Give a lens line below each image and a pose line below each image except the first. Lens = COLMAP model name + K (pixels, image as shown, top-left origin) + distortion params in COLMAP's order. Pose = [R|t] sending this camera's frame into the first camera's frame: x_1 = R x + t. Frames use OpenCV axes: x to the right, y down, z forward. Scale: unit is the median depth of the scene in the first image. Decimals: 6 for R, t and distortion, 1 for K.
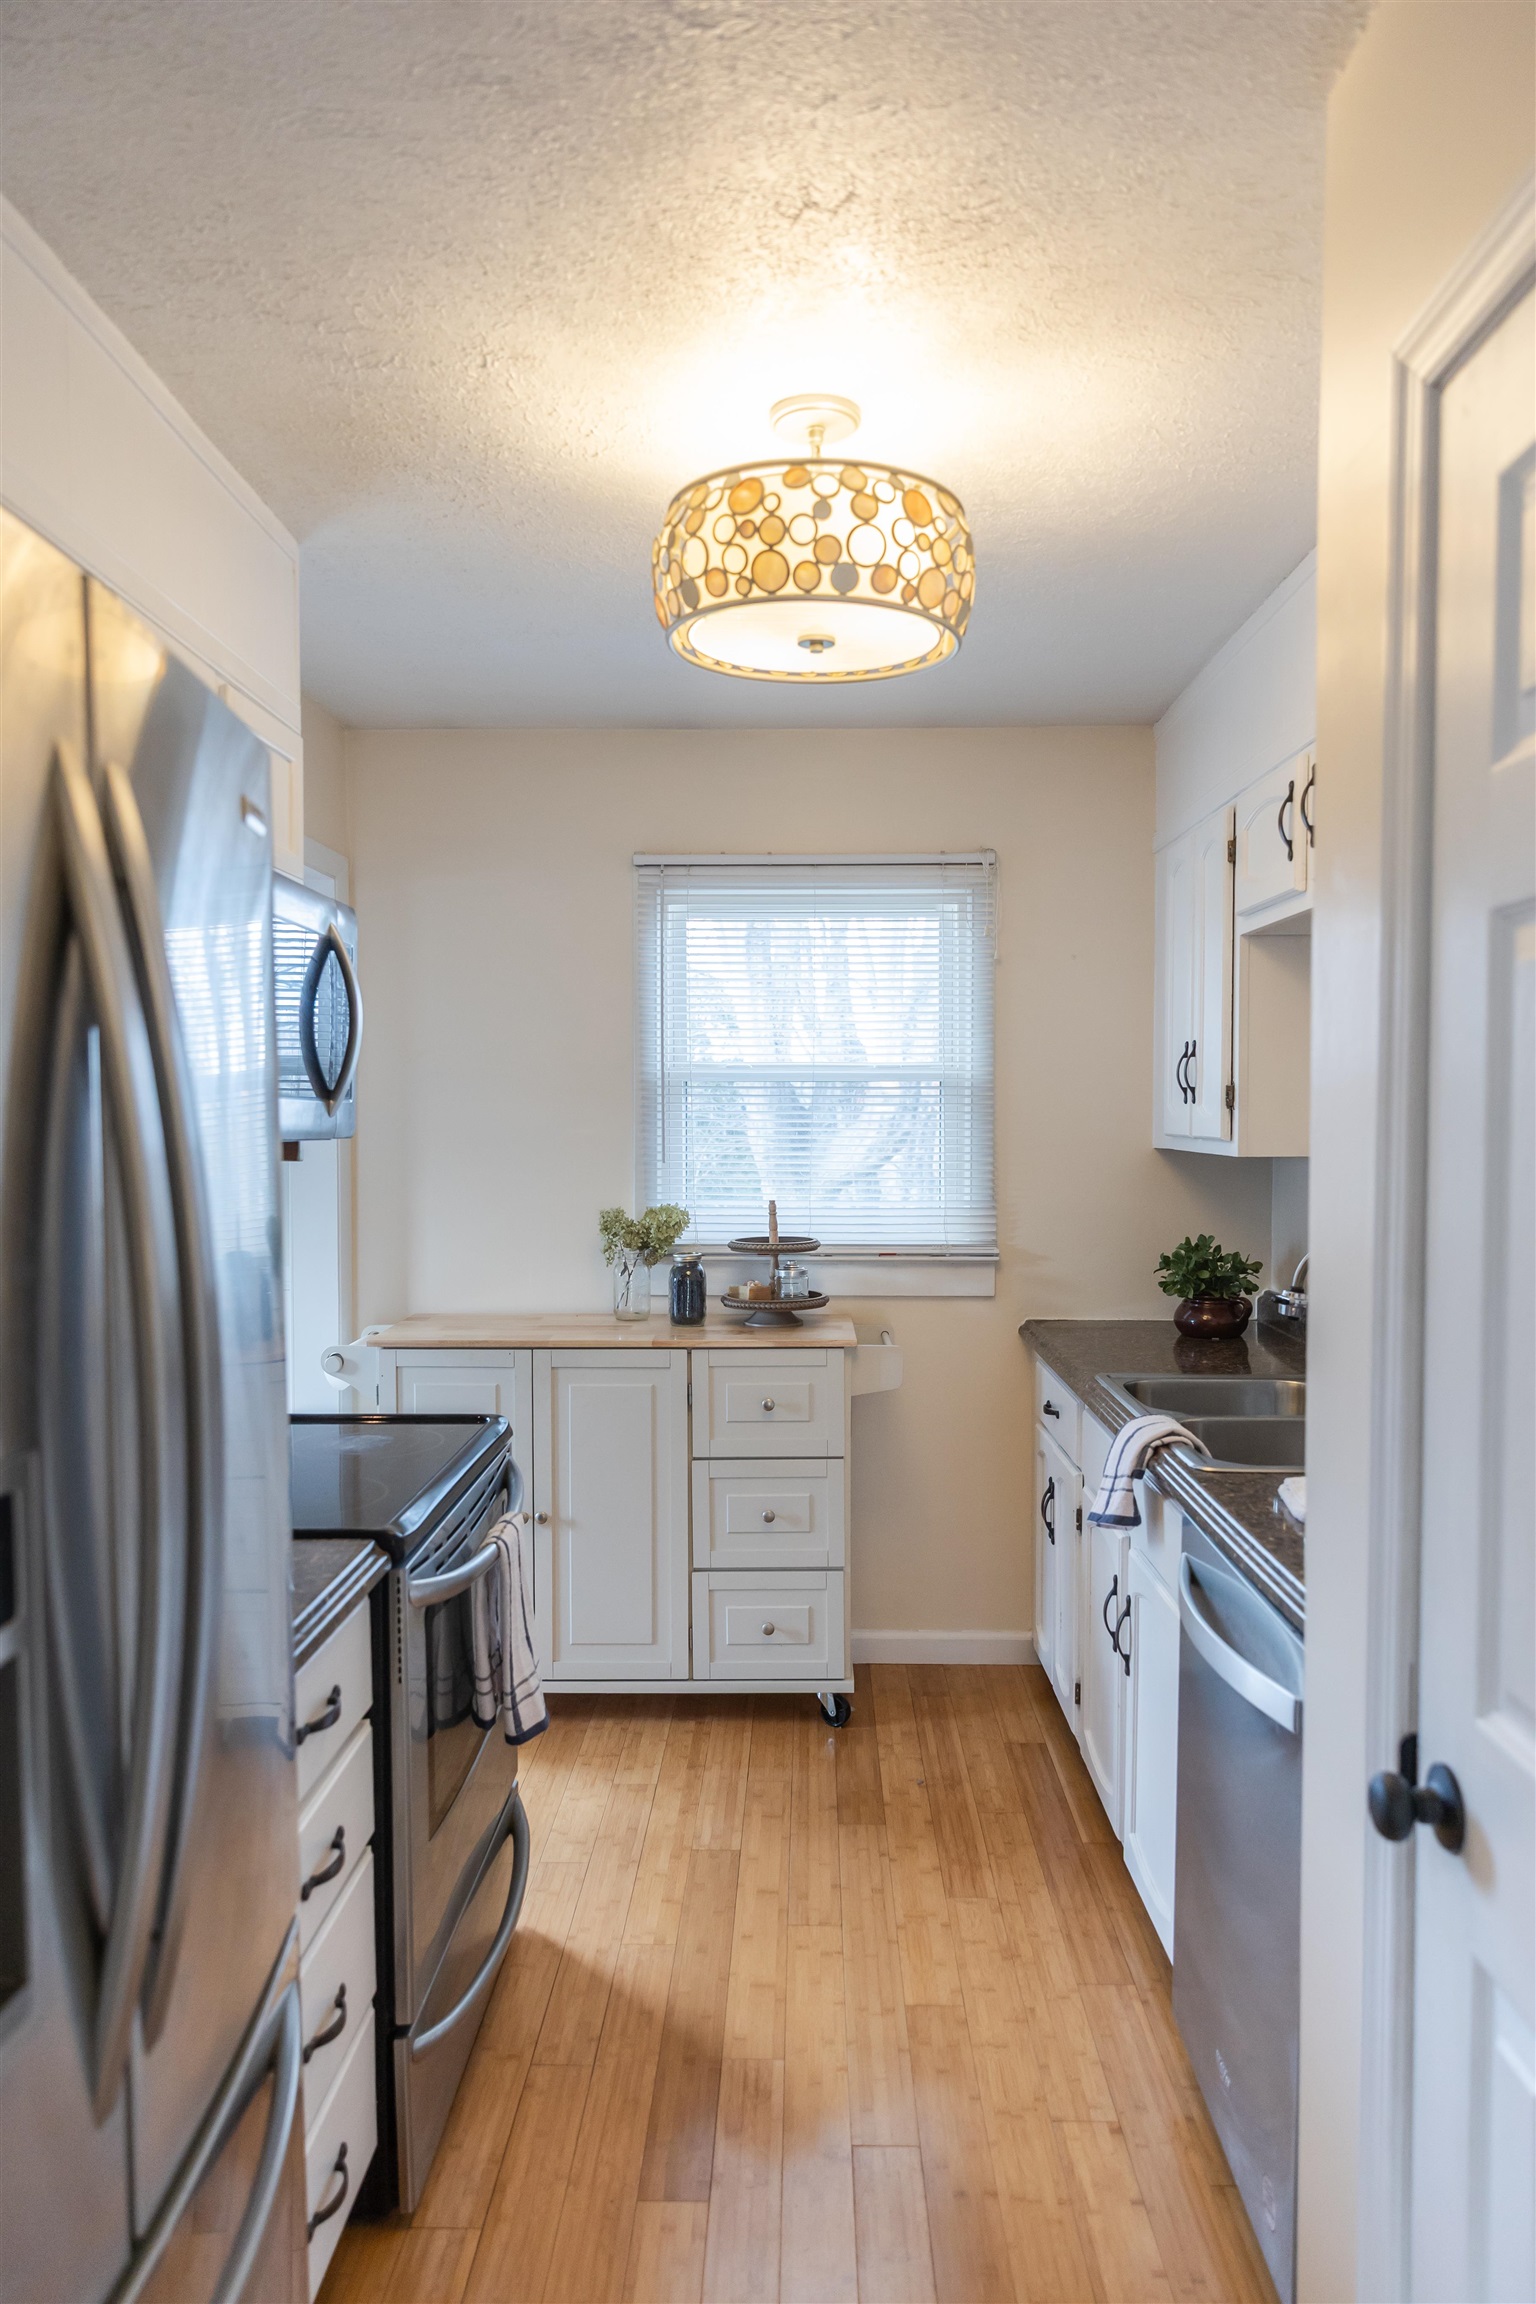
lens RADIAL K [[1525.1, 0, 765.7], [0, 1525.1, 1160.1], [0, 0, 1]] dist [0.010389, 0.003276]
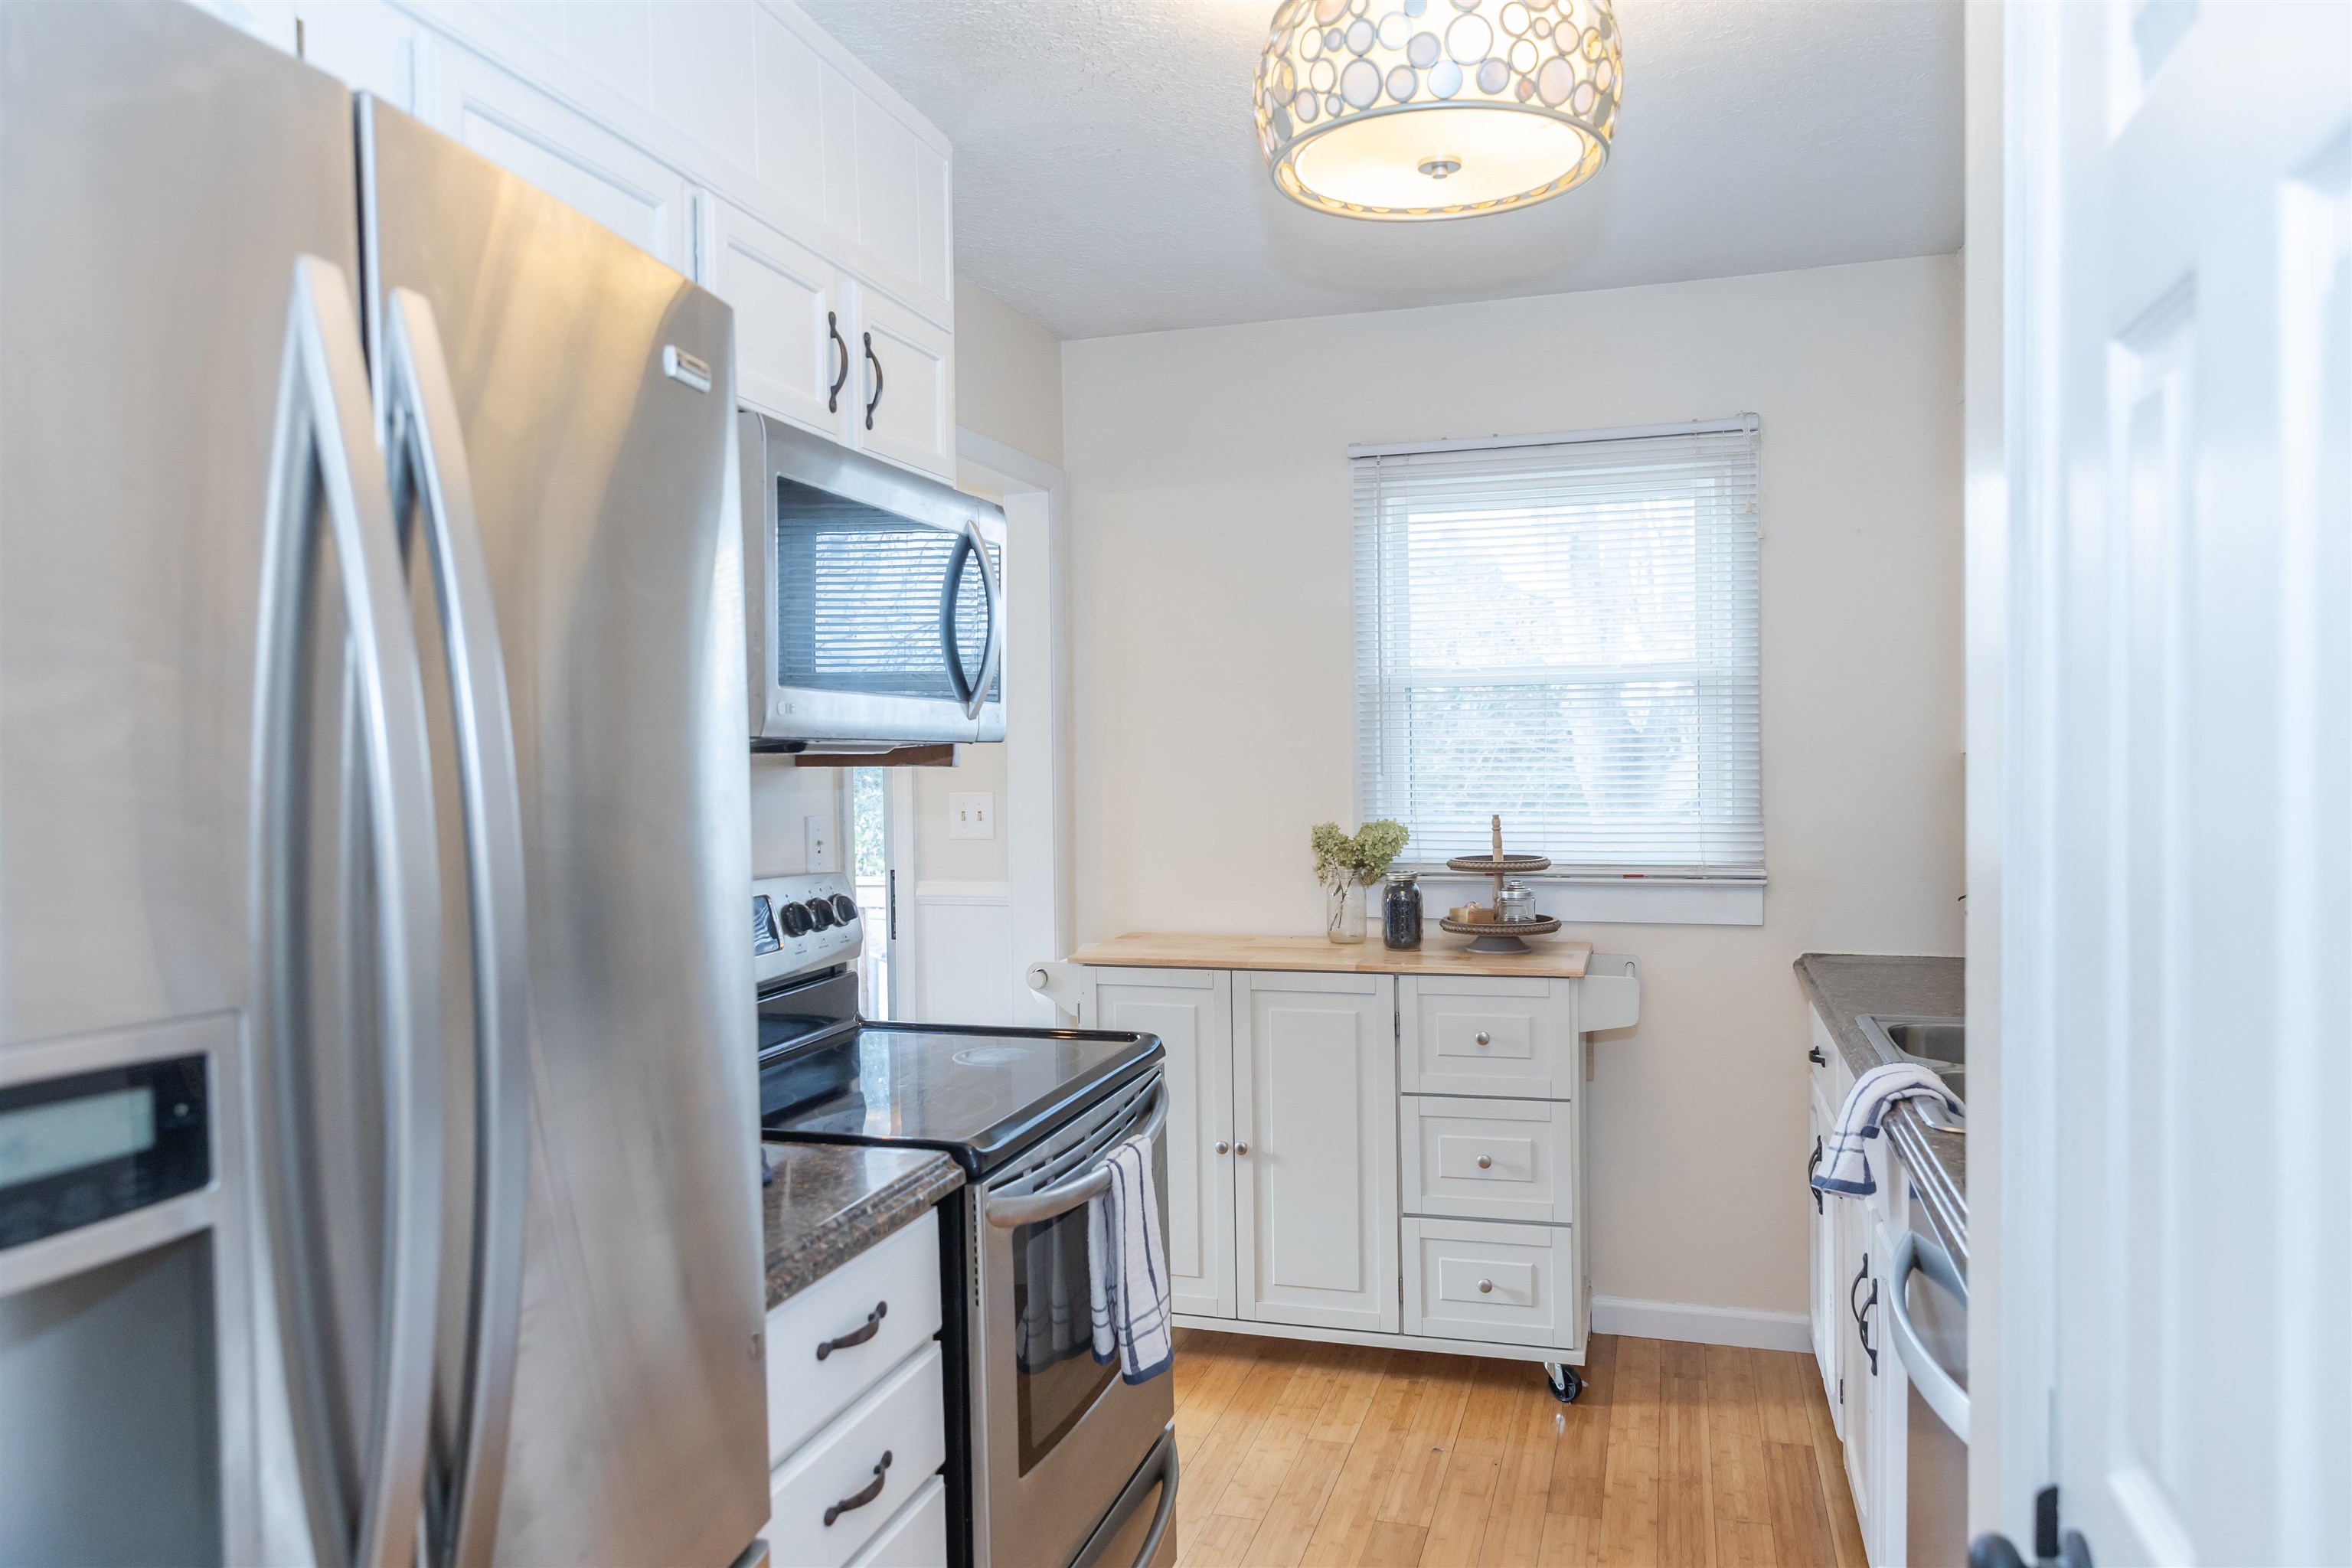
lens RADIAL K [[1556.9, 0, 1181.8], [0, 1556.9, 784.7], [0, 0, 1]] dist [0.010389, 0.003276]
pose [[0.961876, -0.006668, -0.273405, 0.093898], [0.004966, 0.999964, -0.006914, 0.016871], [0.273441, 0.005292, 0.961874, 0.065835]]
